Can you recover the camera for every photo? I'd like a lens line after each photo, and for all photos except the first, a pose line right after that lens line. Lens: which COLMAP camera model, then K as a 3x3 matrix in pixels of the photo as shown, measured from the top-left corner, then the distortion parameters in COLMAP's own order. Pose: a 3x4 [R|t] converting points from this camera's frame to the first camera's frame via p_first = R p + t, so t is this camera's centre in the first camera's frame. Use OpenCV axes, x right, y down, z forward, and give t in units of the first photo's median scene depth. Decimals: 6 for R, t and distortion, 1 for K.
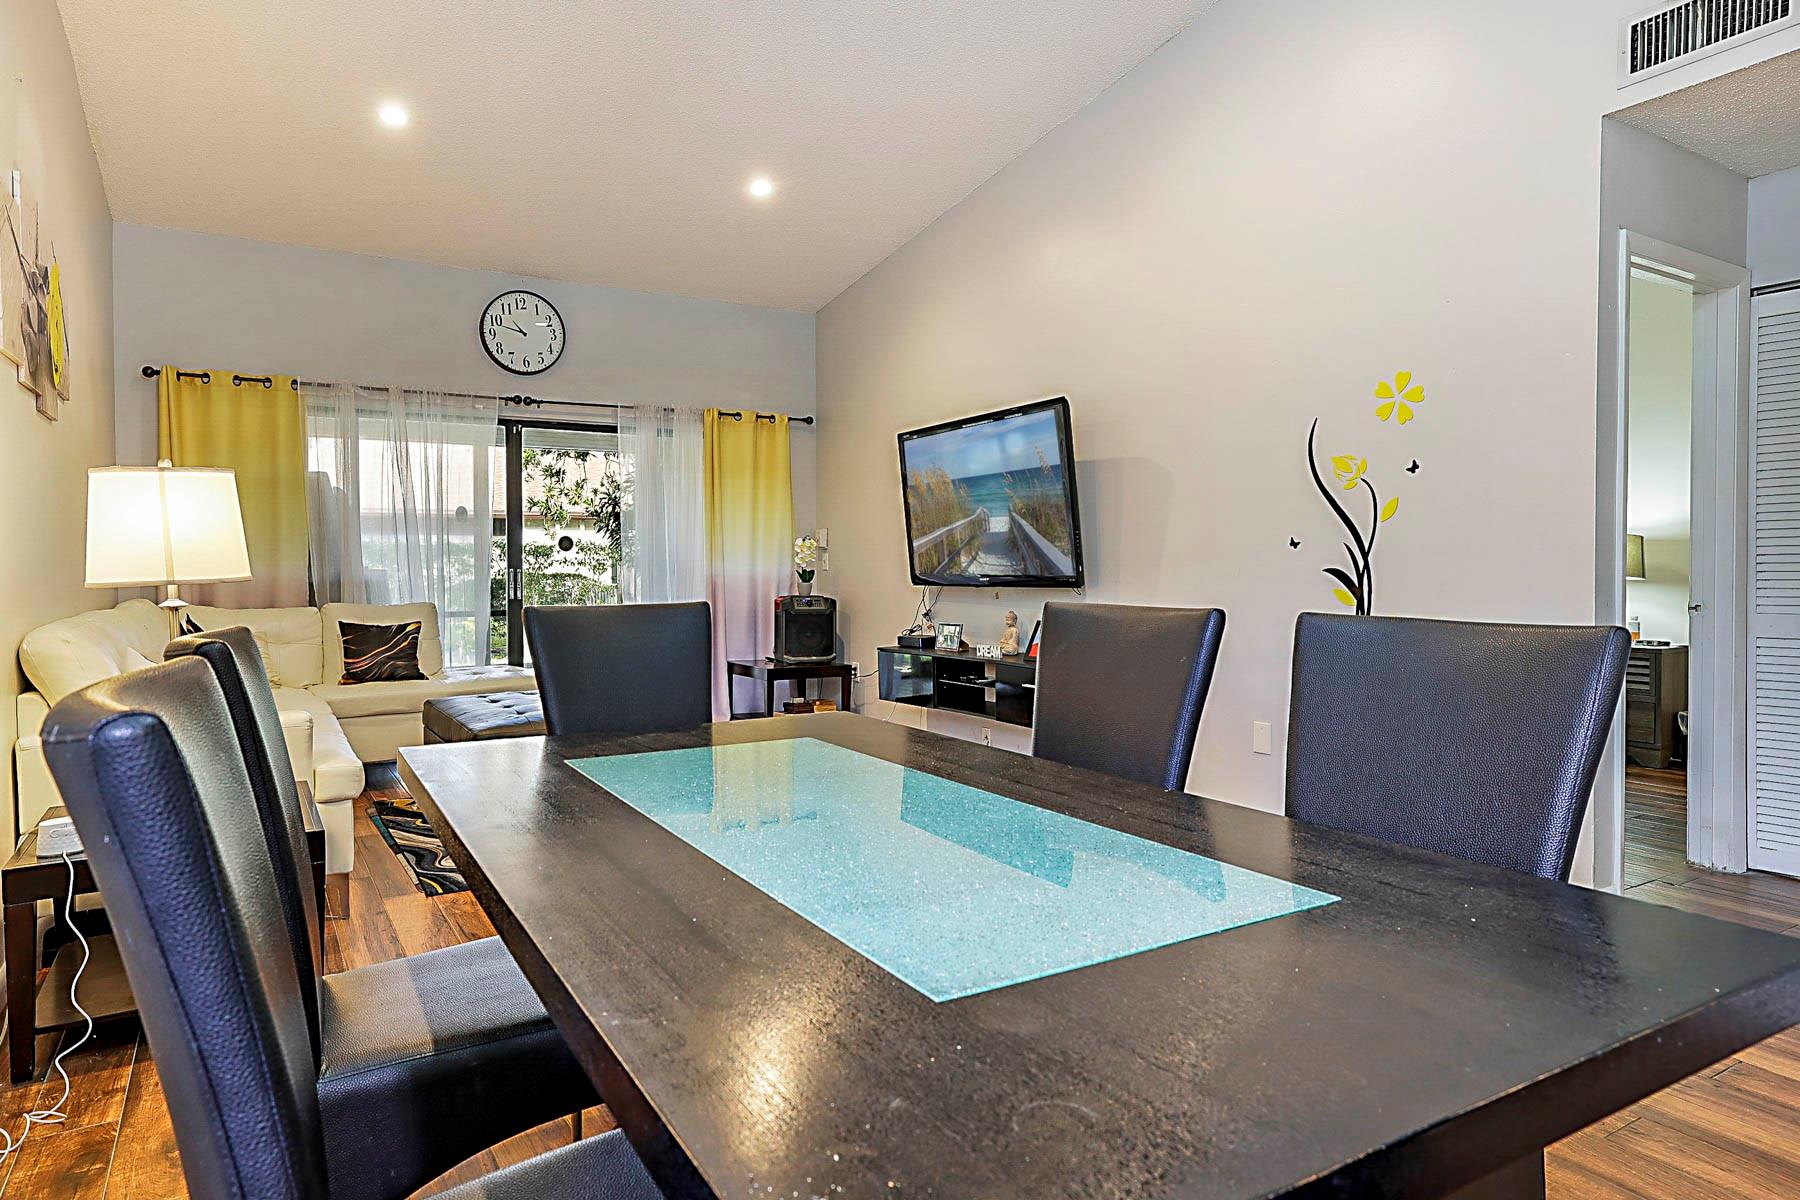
lens RADIAL K [[1043.0, 0, 880.7], [0, 1043.0, 596.7], [0, 0, 1]] dist [-0.029068, 0.002923]
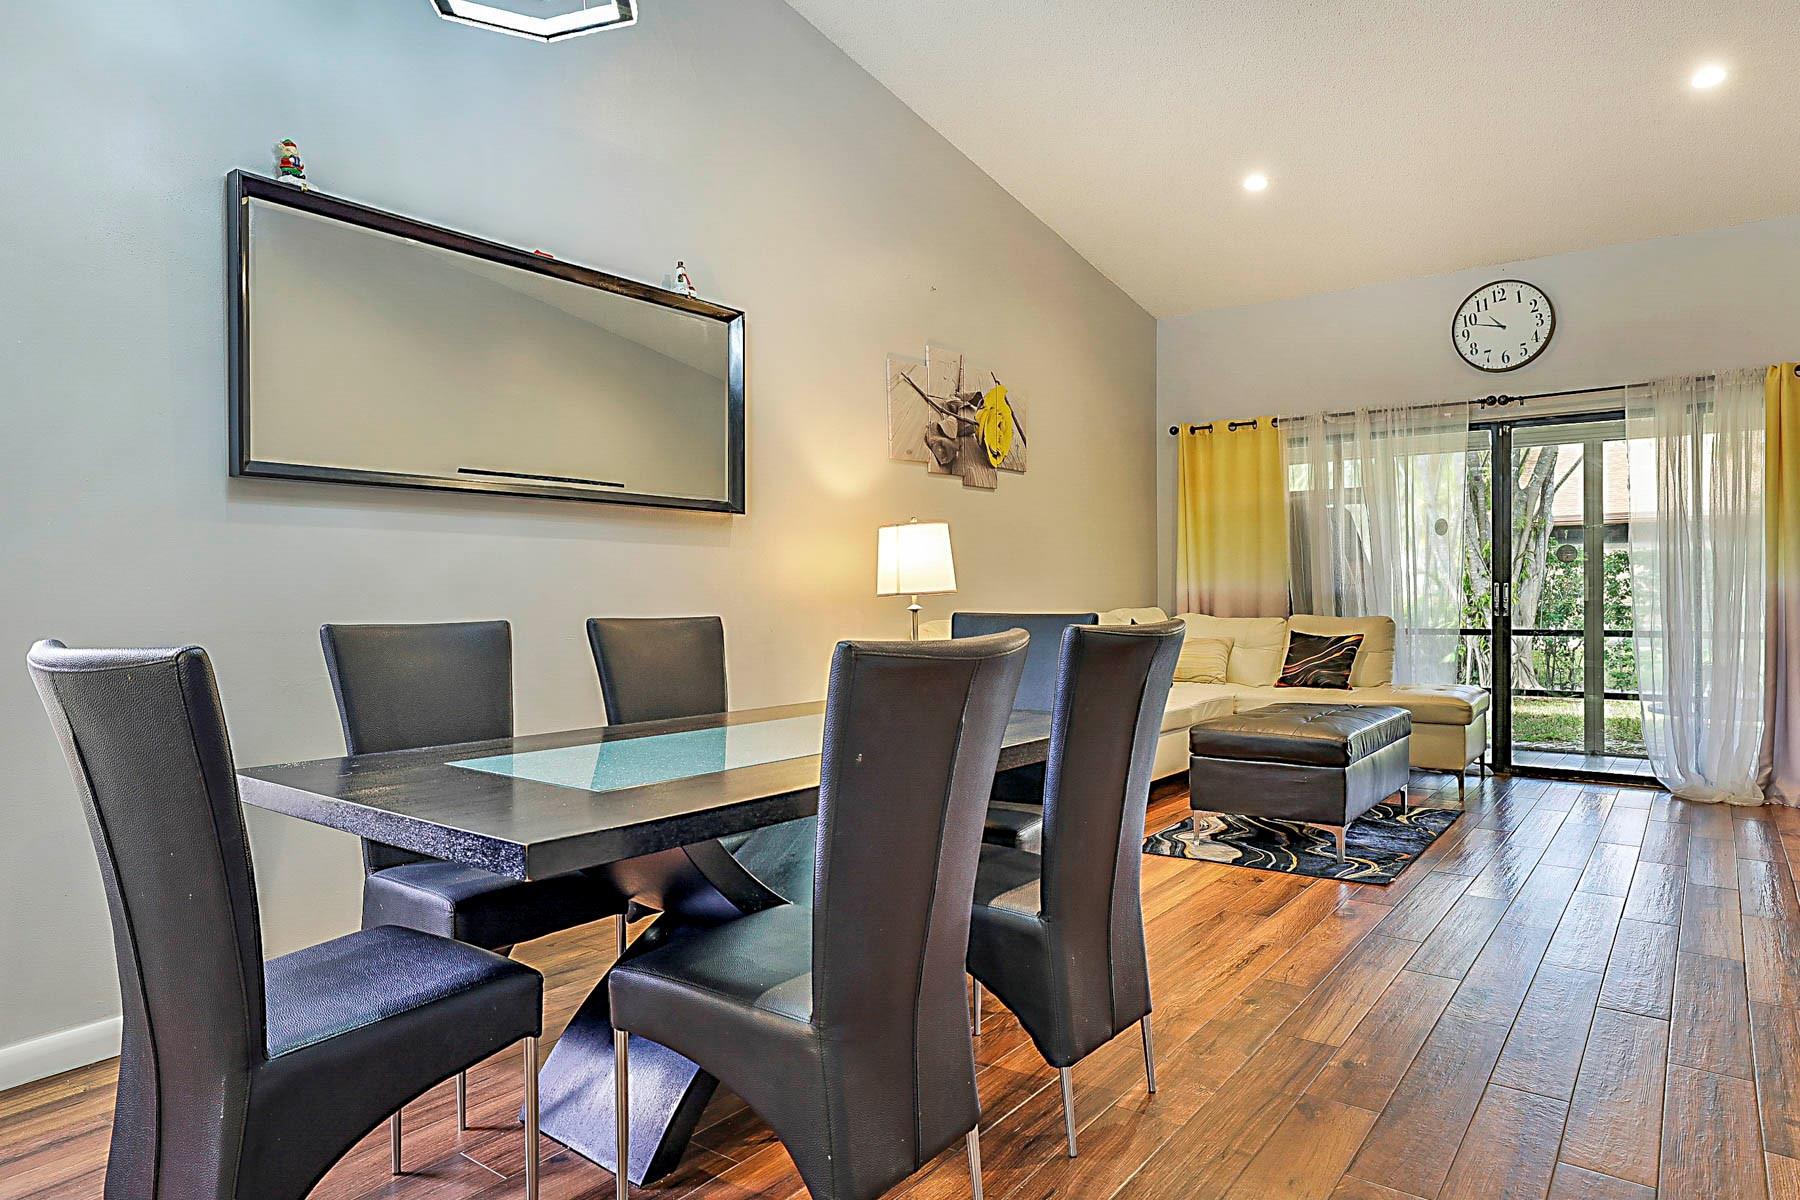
lens RADIAL K [[1122.9, 0, 897.4], [0, 1122.9, 592.8], [0, 0, 1]] dist [0.013488, -0.002703]
pose [[0.370611, 0.004276, -0.928778, 0.390802], [-0.020237, 0.999789, -0.003472, -0.003993], [0.928568, 0.020082, 0.370620, 0.139427]]
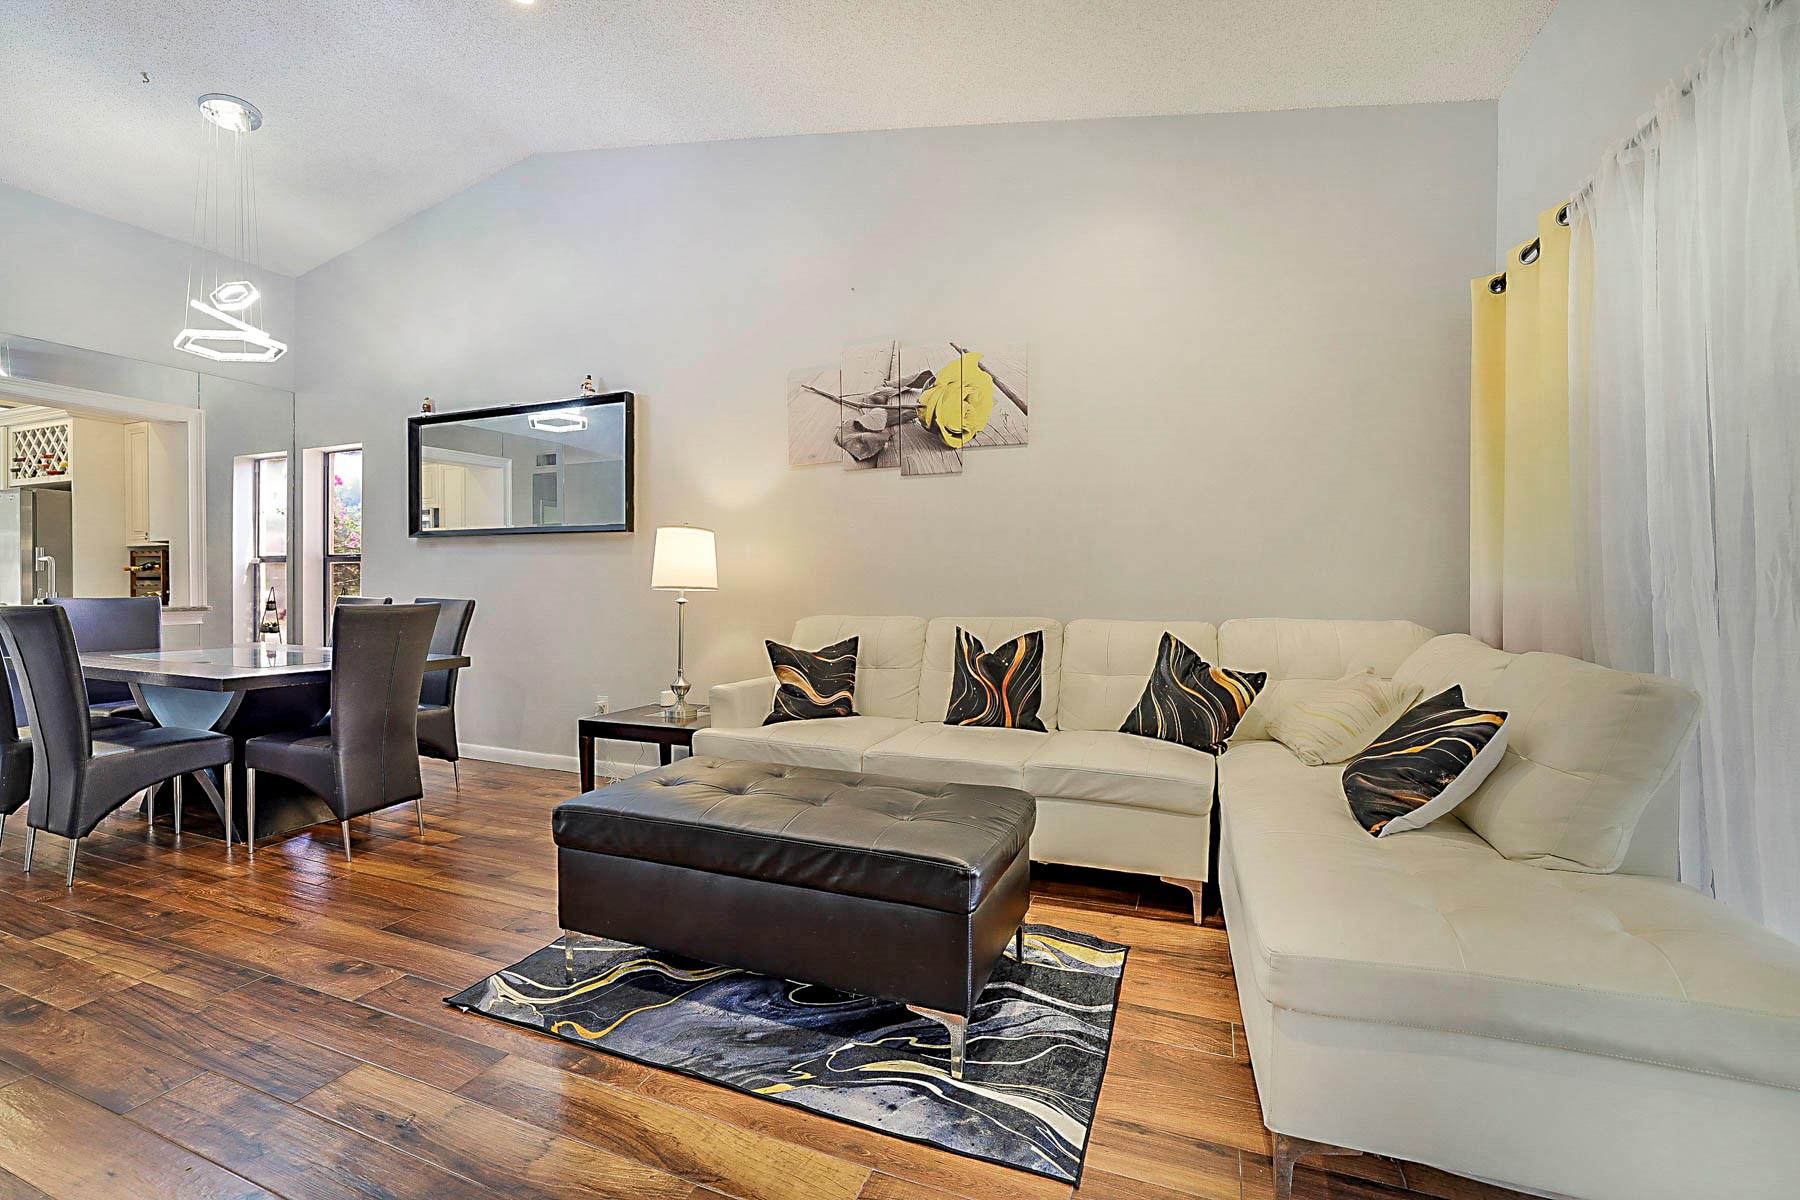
lens RADIAL K [[778.7, 0, 894.1], [0, 778.7, 592.8], [0, 0, 1]] dist [-0.022136, 0.005606]
pose [[-0.815630, 0.009741, -0.578492, -0.077624], [-0.014043, 0.999230, 0.036625, -0.026838], [0.578403, 0.037996, -0.814865, 1.006555]]
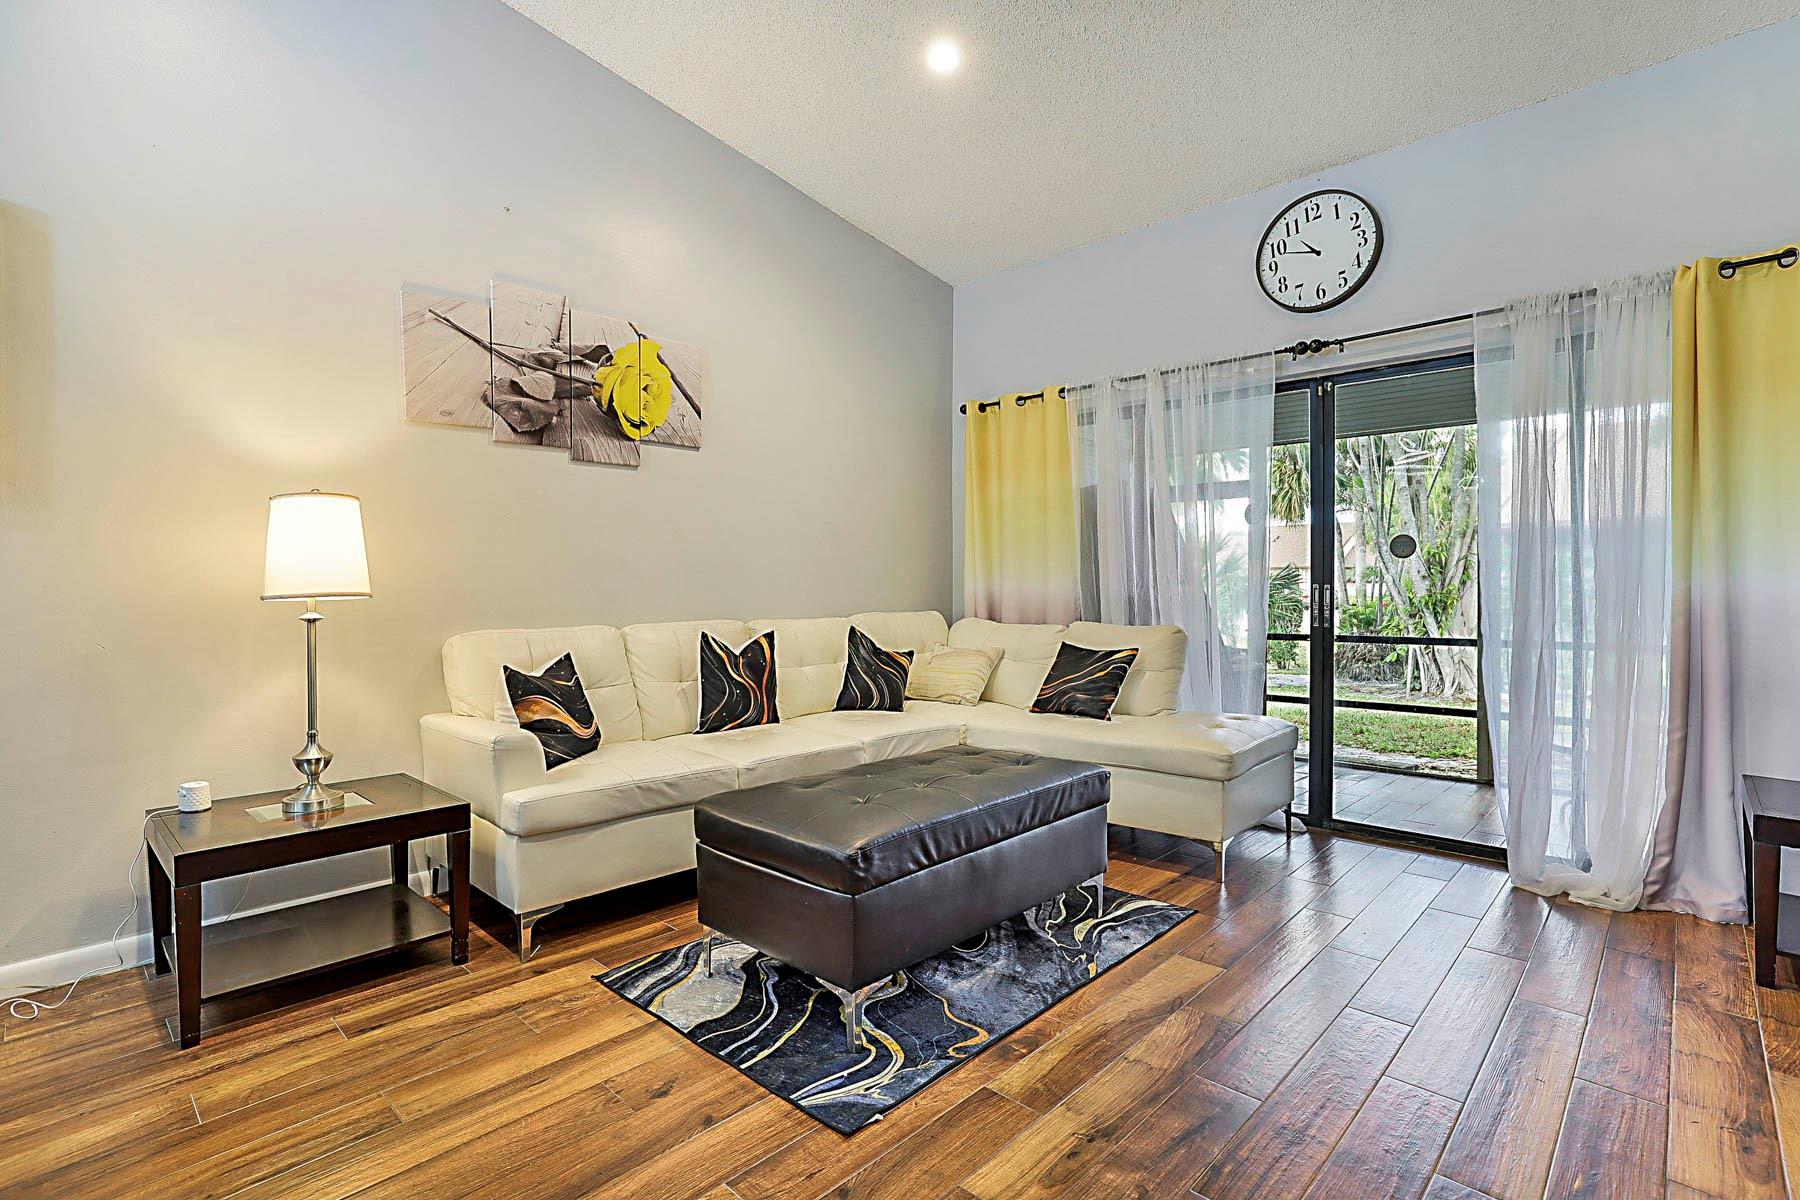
lens RADIAL K [[860.7, 0, 882.0], [0, 860.7, 590.8], [0, 0, 1]] dist [-0.027268, 0.004031]
pose [[0.233476, 0.007664, -0.972332, 0.155712], [-0.025767, 0.999667, 0.001692, -0.016407], [0.972021, 0.024659, 0.233596, 0.589135]]
